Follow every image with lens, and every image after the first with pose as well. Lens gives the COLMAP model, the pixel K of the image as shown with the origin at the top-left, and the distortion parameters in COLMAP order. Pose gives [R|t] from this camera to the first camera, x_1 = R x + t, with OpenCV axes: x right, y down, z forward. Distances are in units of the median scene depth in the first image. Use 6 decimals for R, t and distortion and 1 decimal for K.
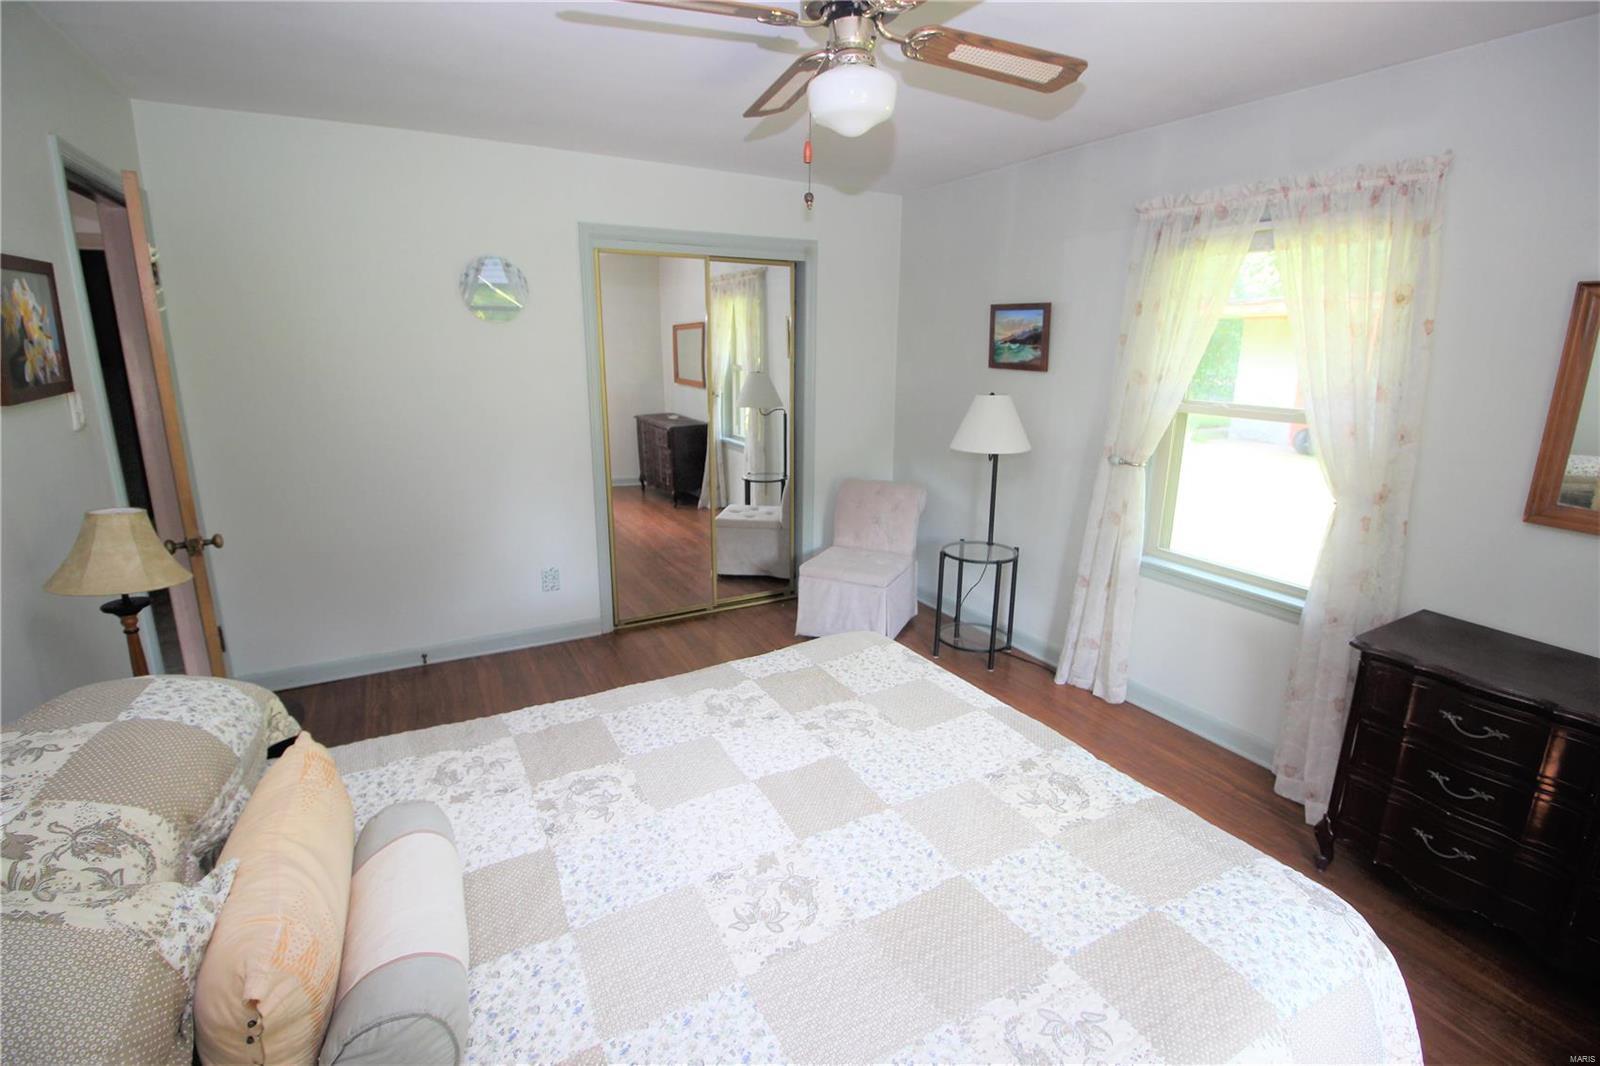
lens RADIAL K [[737.7, 0, 807.9], [0, 737.7, 534.8], [0, 0, 1]] dist [-0.000950, -0.000347]
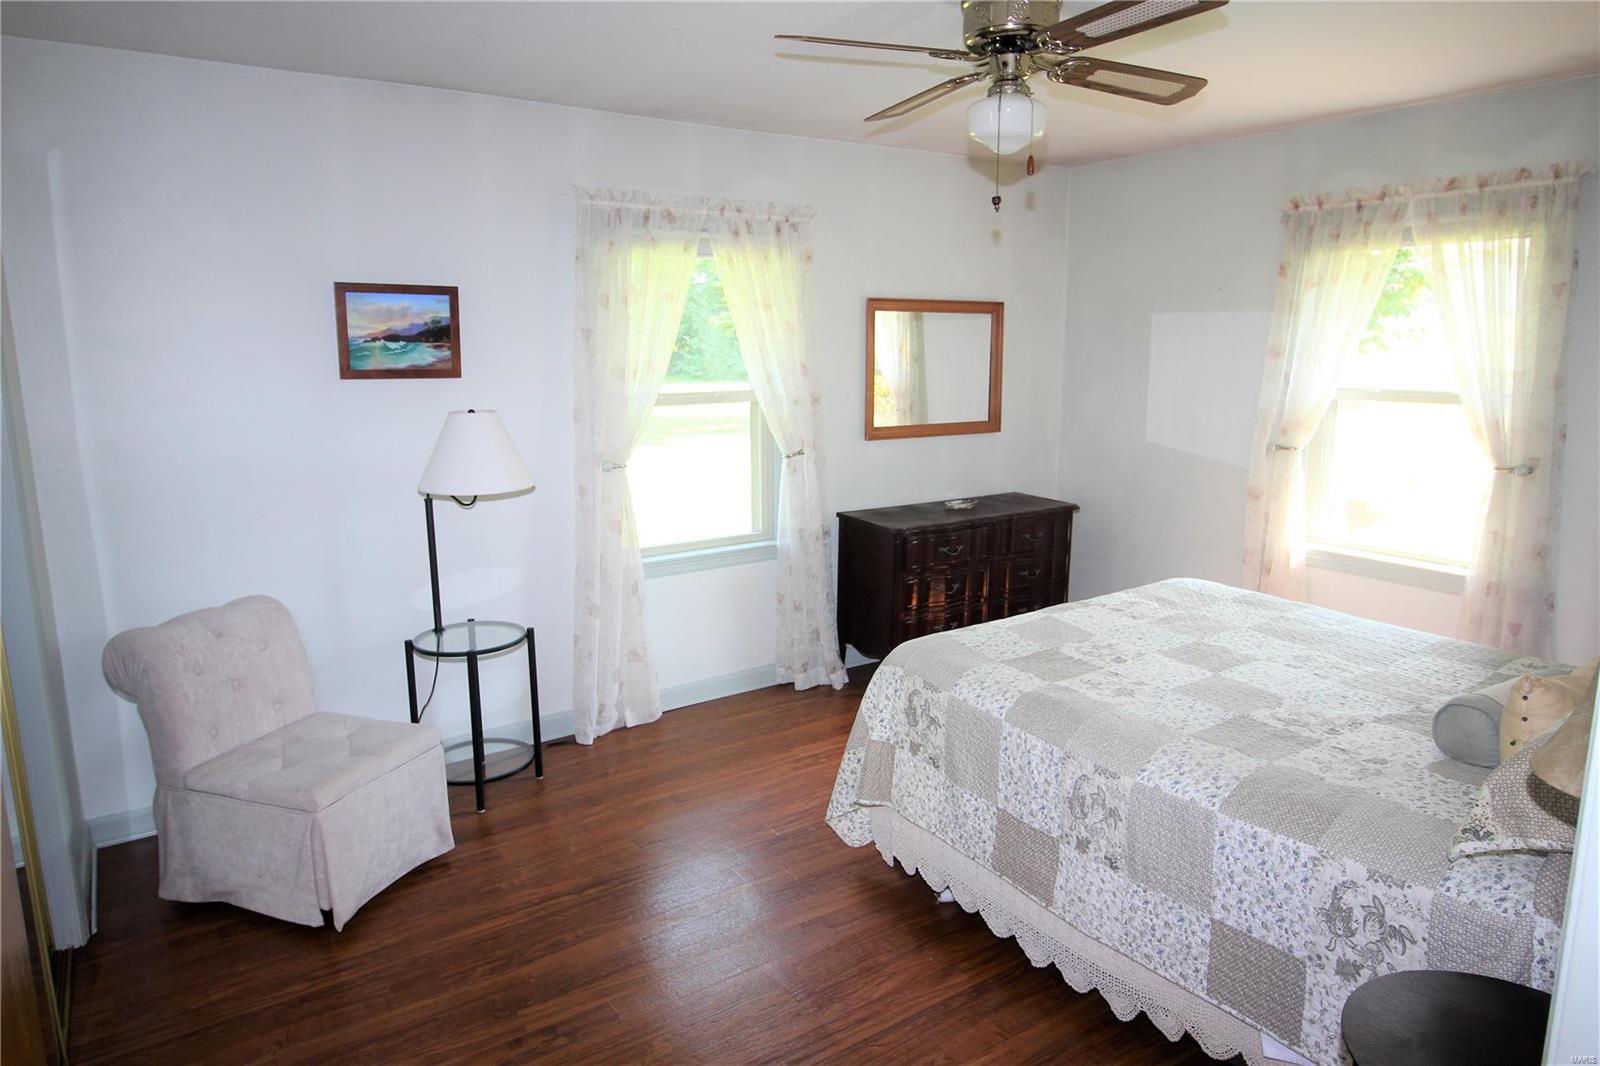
lens RADIAL K [[1027.9, 0, 804.1], [0, 1027.9, 526.4], [0, 0, 1]] dist [0.004940, 0.000019]
pose [[-0.103960, -0.192004, 0.975872, -0.765457], [0.258056, 0.942379, 0.212905, -0.213560], [-0.960520, 0.273963, -0.048422, 0.767586]]
